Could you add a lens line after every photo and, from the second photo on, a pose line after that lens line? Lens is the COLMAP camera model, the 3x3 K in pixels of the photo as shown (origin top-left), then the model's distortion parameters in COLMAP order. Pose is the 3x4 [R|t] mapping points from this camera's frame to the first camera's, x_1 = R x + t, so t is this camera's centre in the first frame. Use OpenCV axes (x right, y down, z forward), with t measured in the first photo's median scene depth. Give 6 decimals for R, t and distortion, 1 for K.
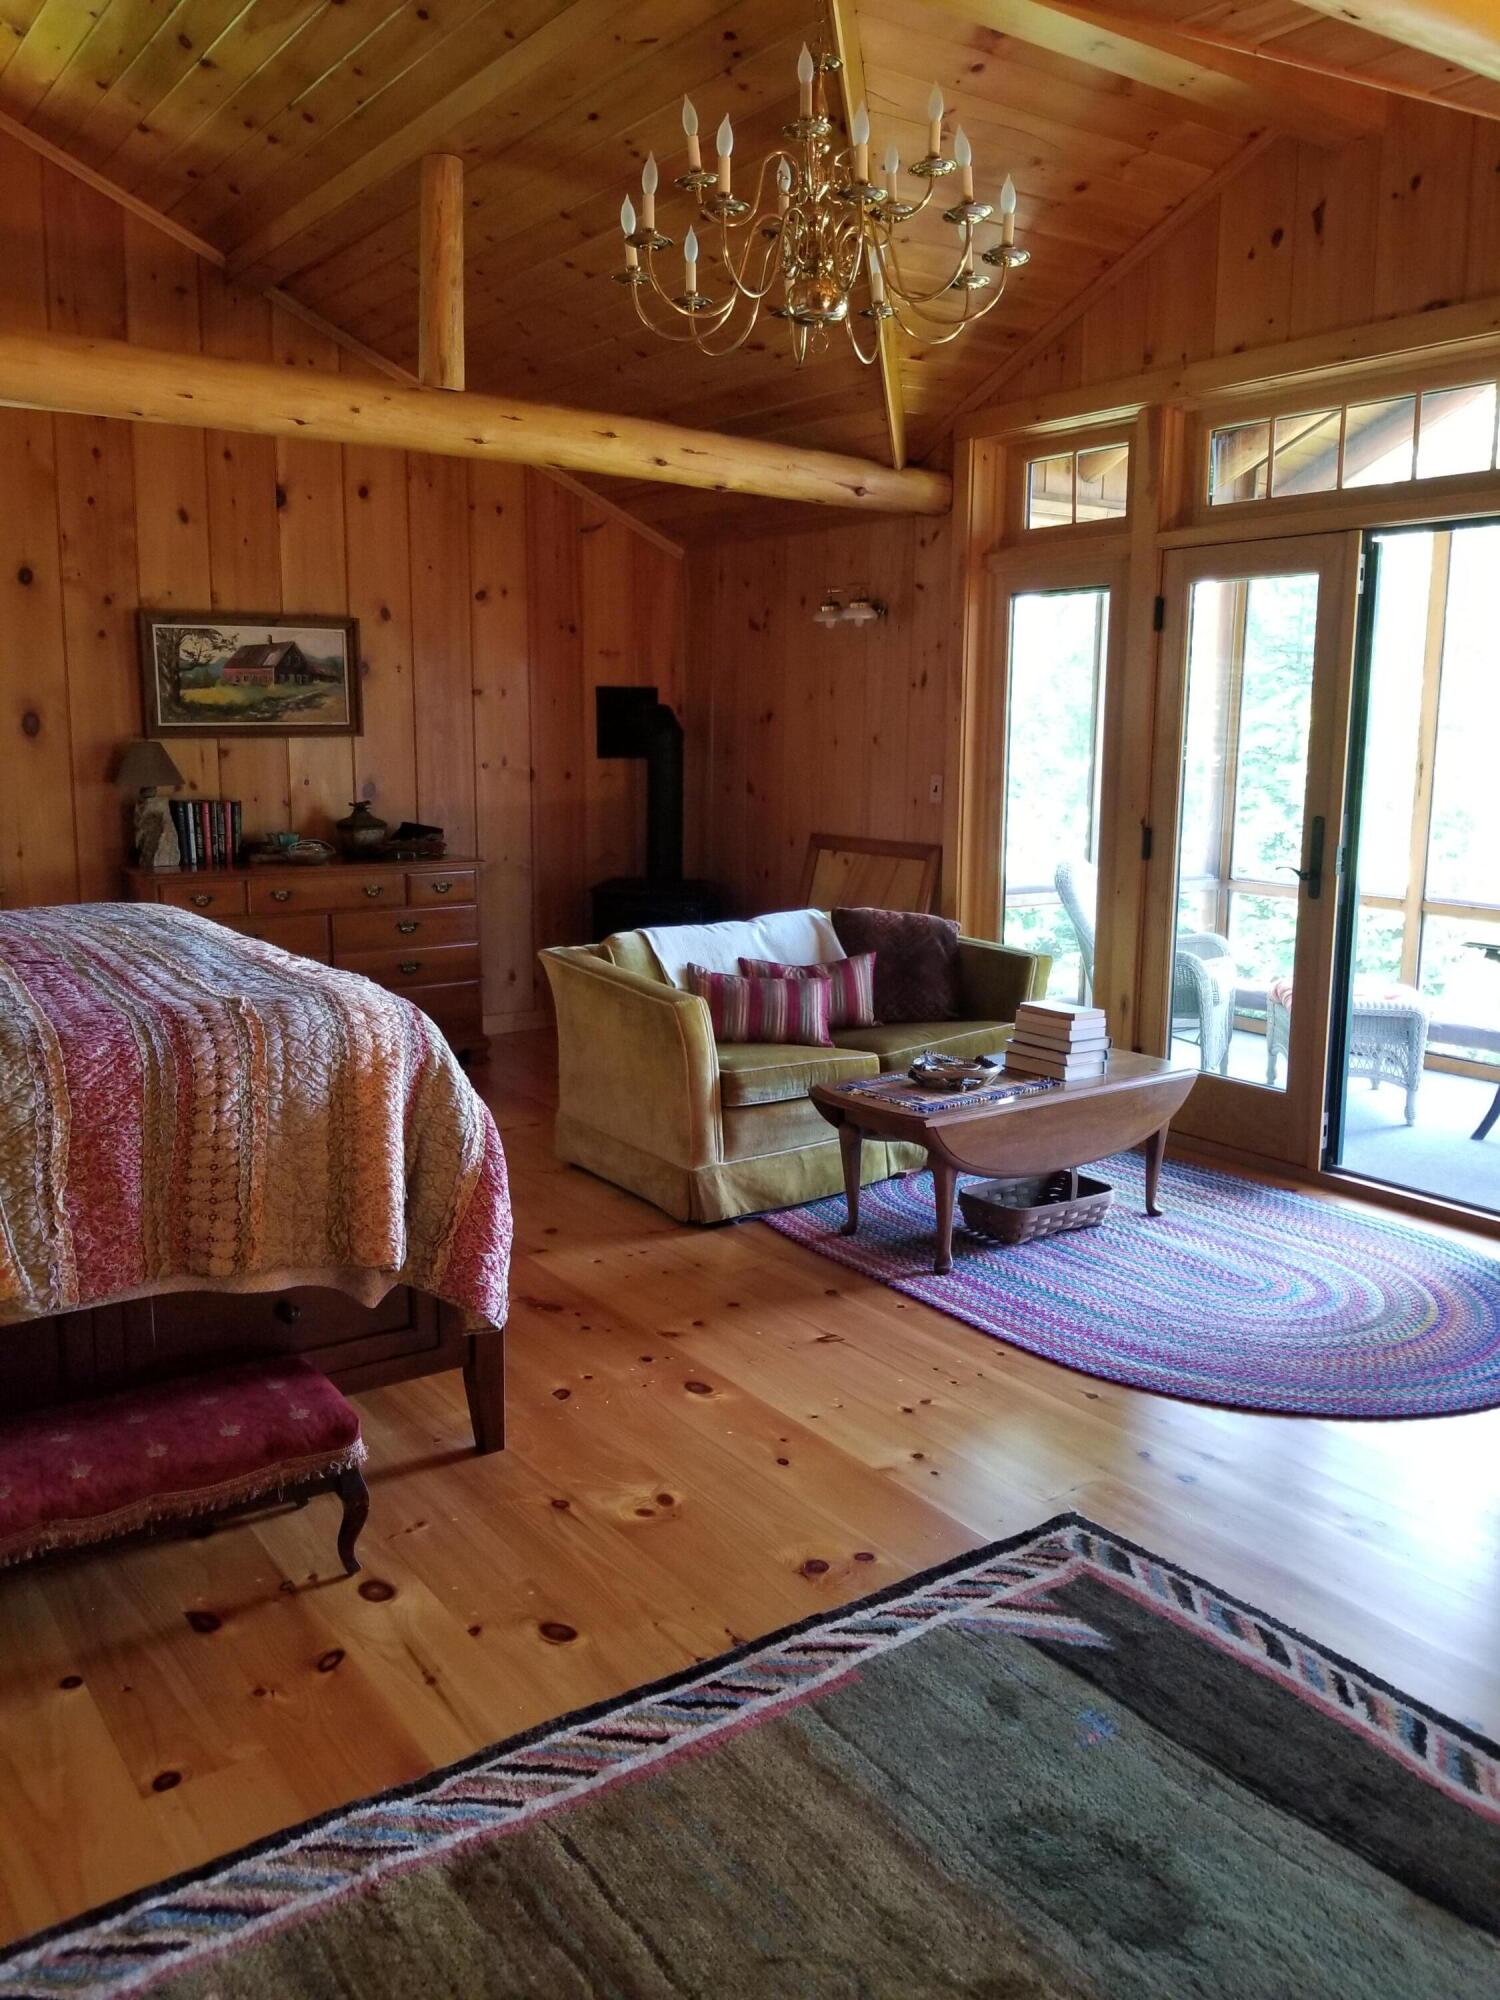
lens RADIAL K [[1574.3, 0, 750.9], [0, 1574.3, 957.2], [0, 0, 1]] dist [0.072256, -0.116016]
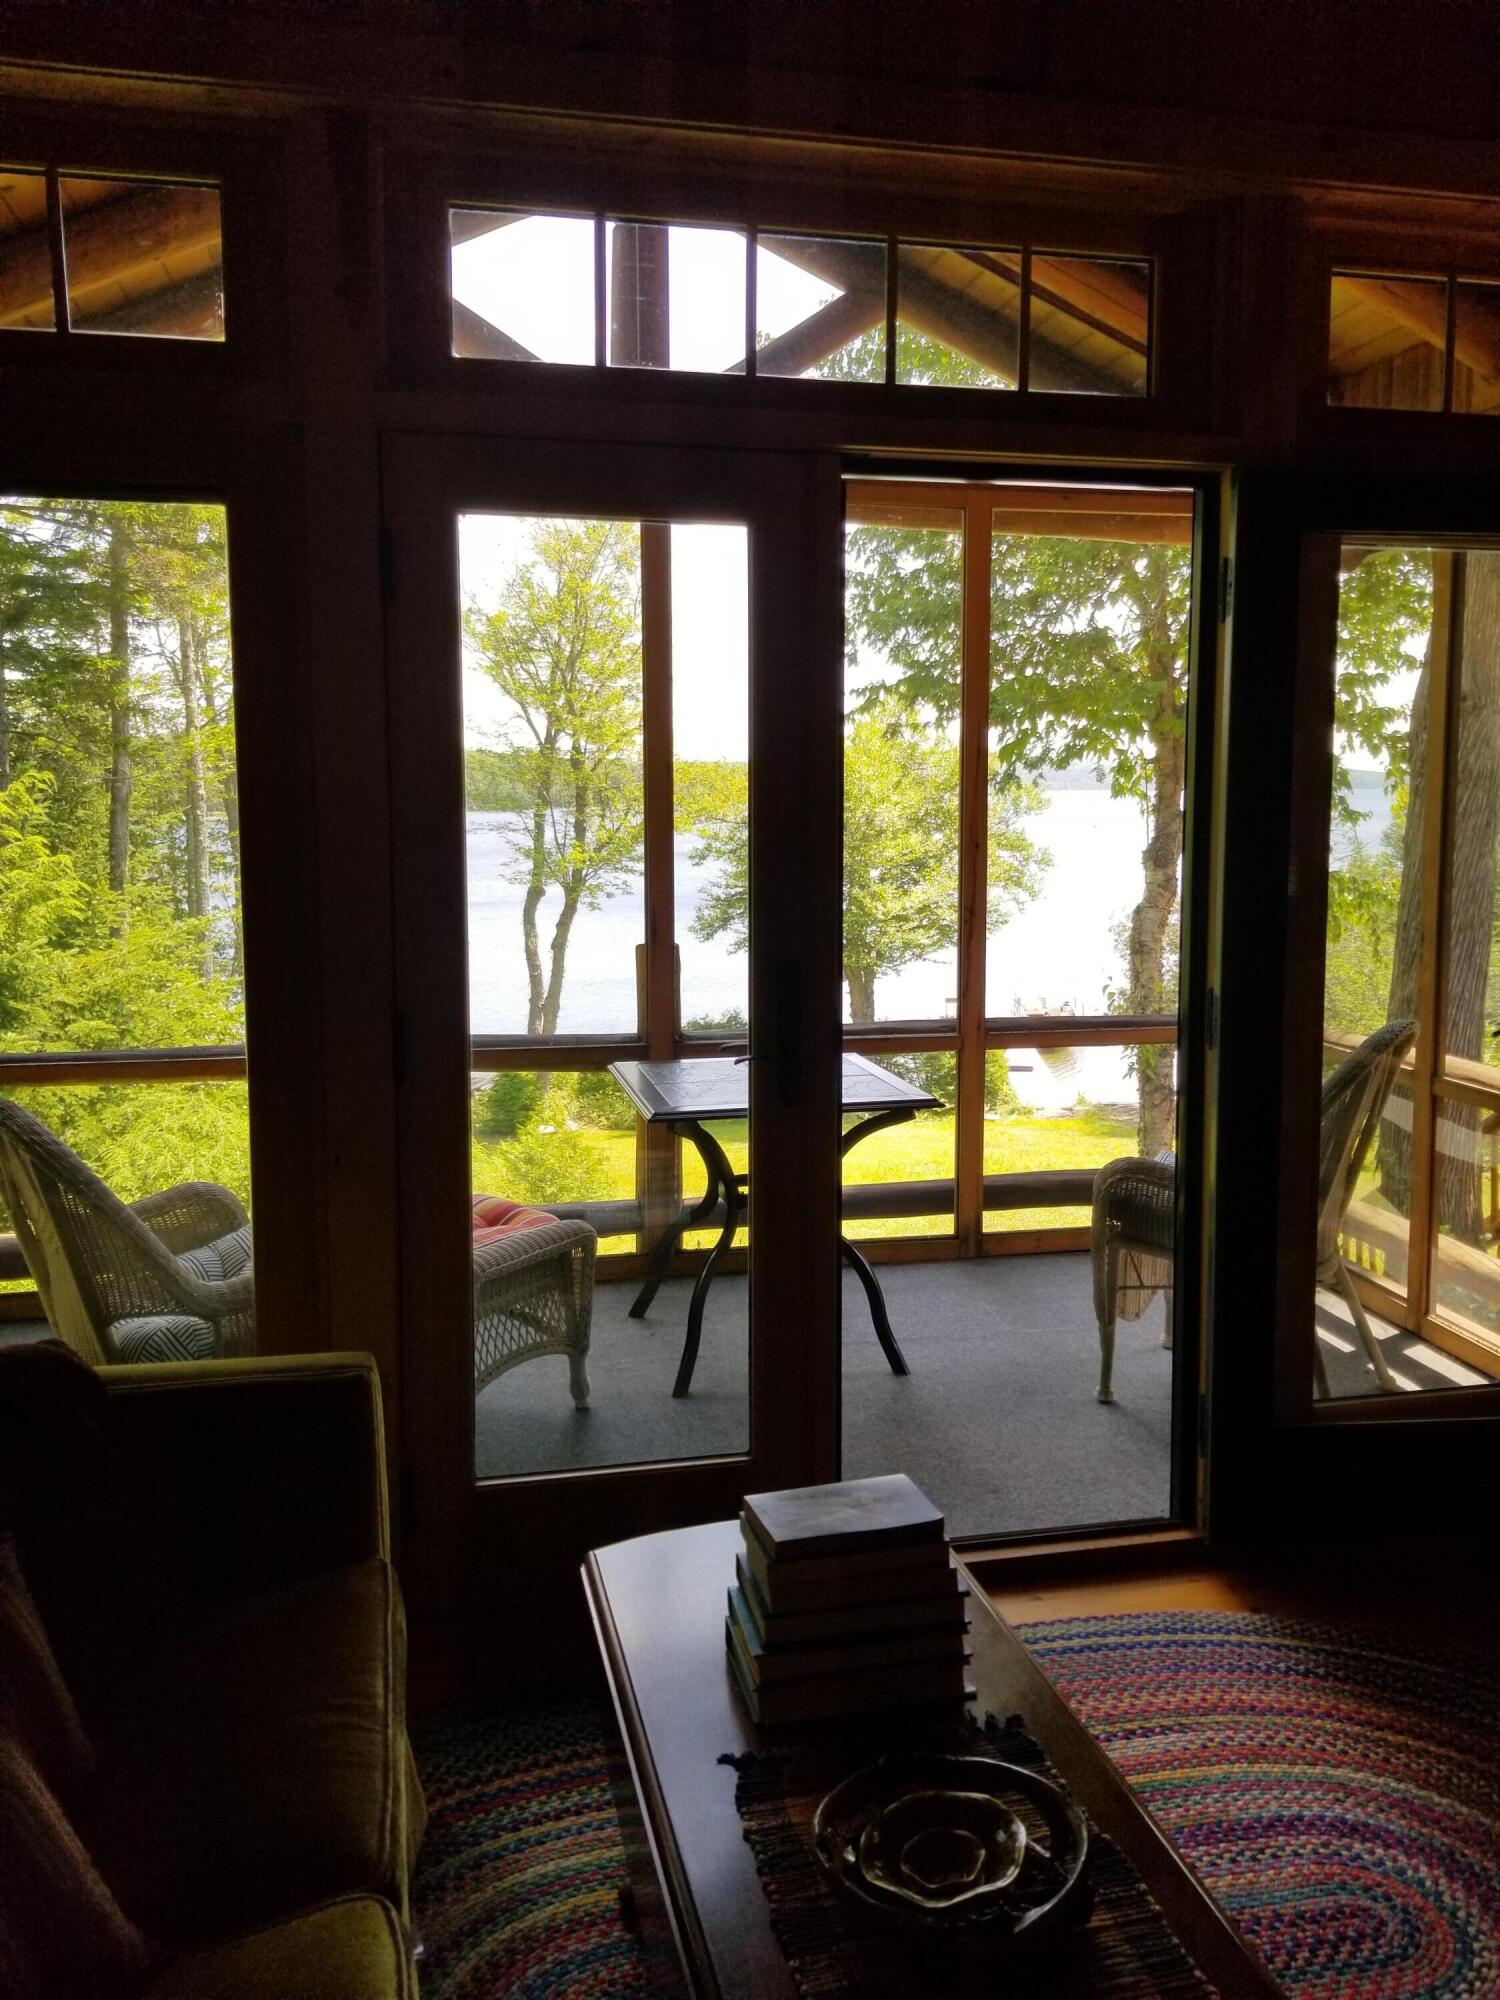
lens RADIAL K [[1550.2, 0, 745.3], [0, 1550.2, 948.1], [0, 0, 1]] dist [0.084650, -0.121063]
pose [[0.381627, -0.107417, 0.918054, -0.160907], [0.142294, 0.988212, 0.056476, -0.135657], [-0.913298, 0.109081, 0.392413, 0.853273]]
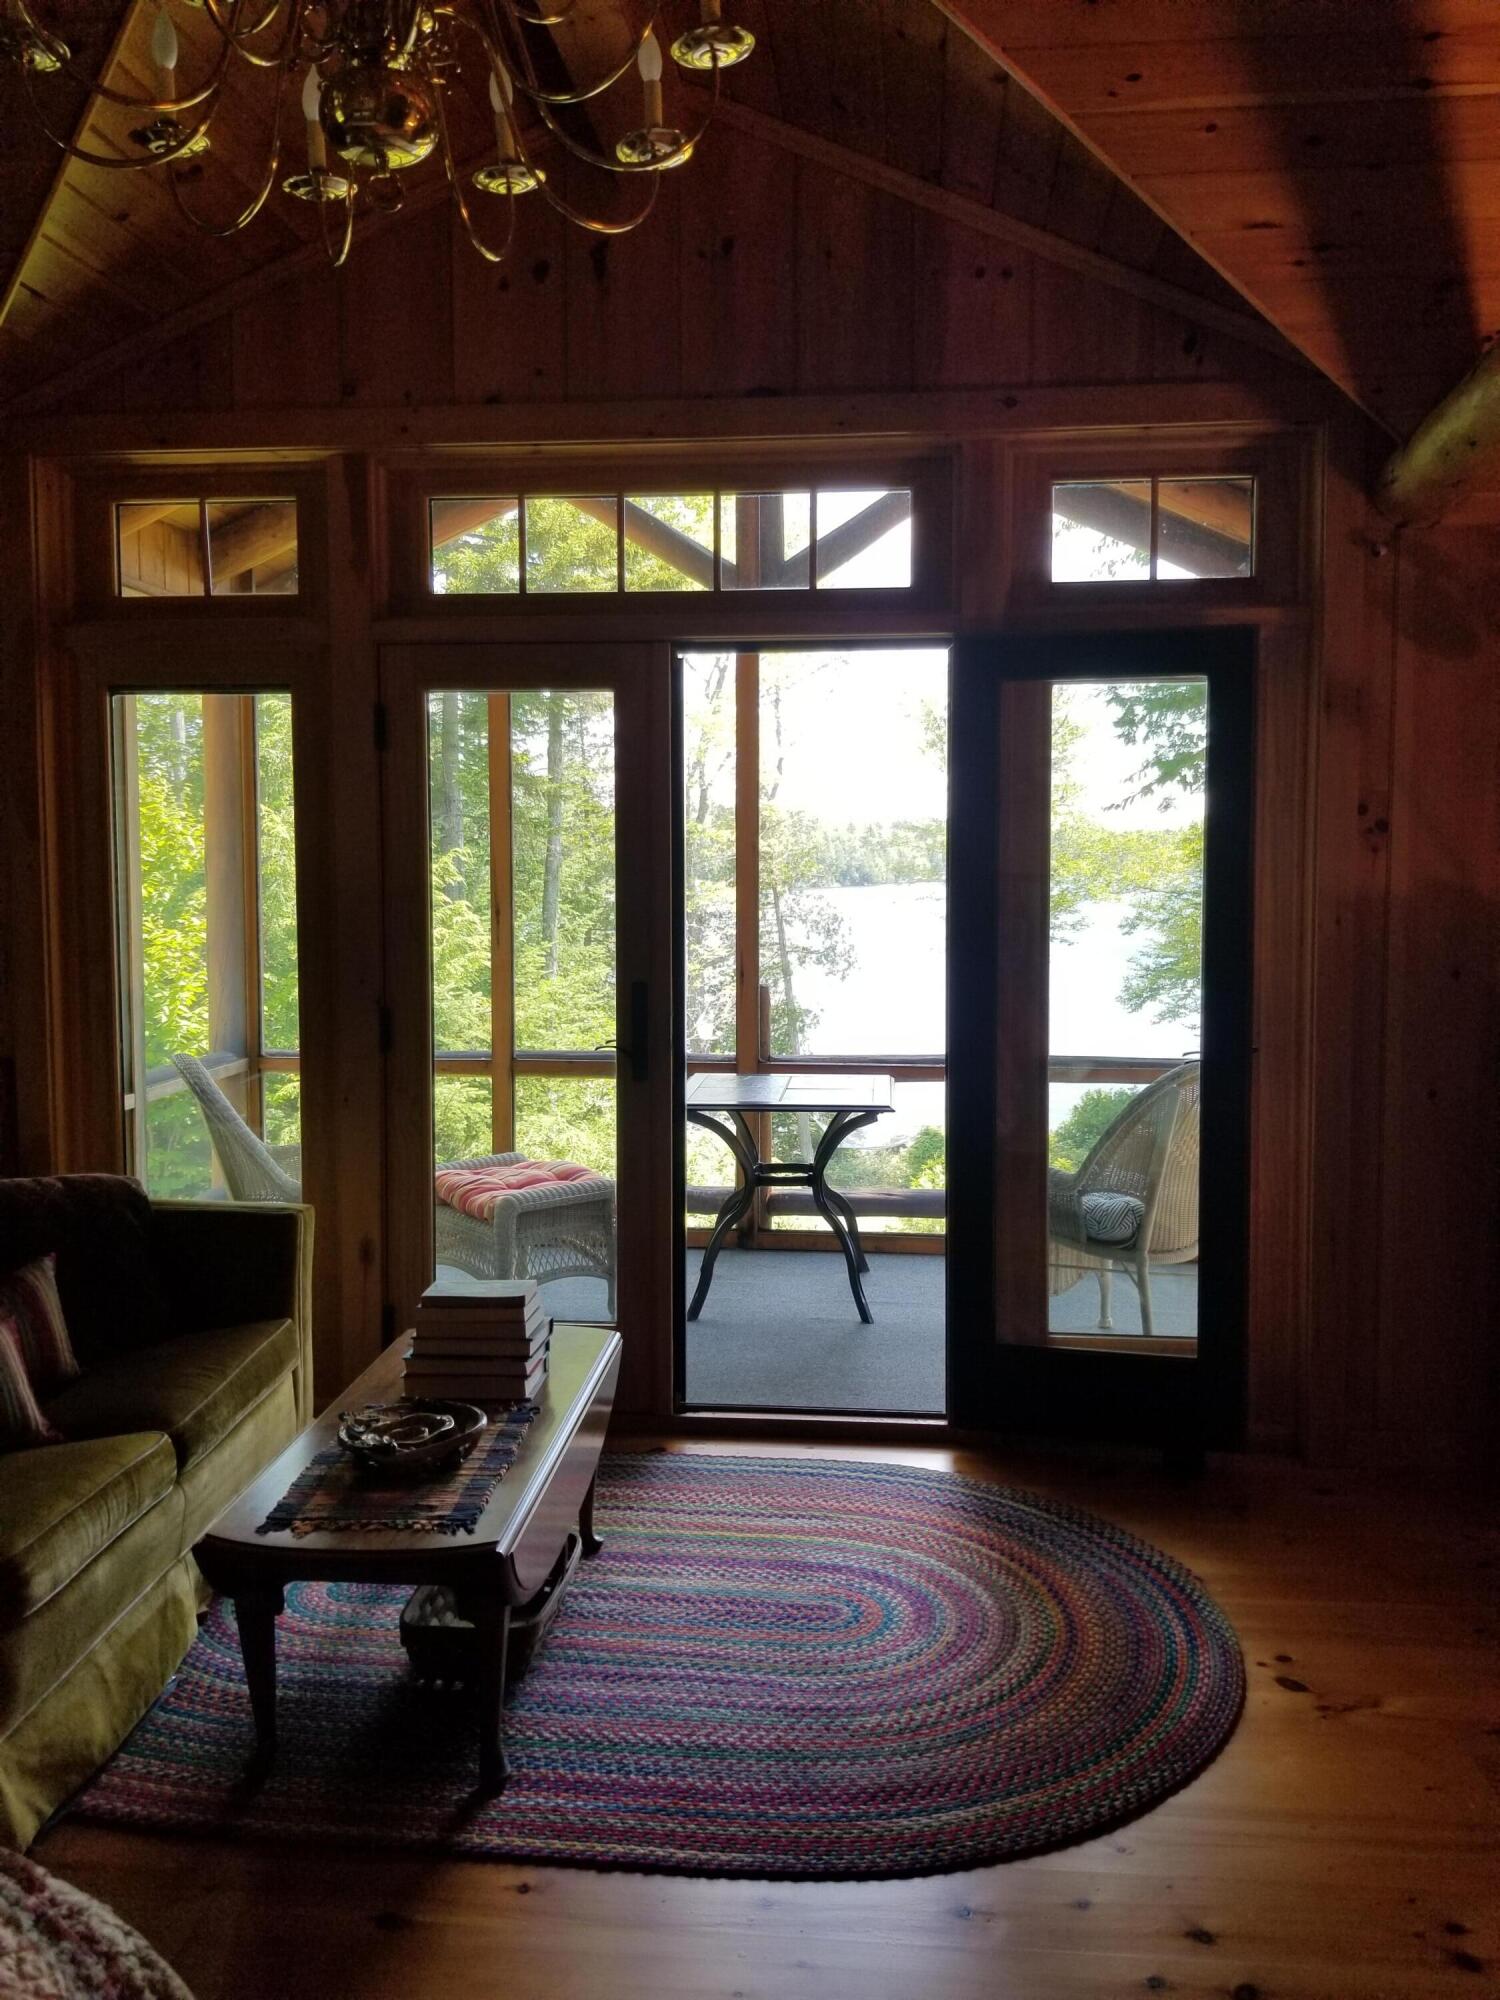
lens RADIAL K [[1574.3, 0, 750.9], [0, 1574.3, 957.2], [0, 0, 1]] dist [0.072256, -0.116016]
pose [[0.649753, -0.061868, 0.757624, -0.234824], [0.122702, 0.992148, -0.024211, -0.080107], [-0.750177, 0.108693, 0.652242, 0.451604]]
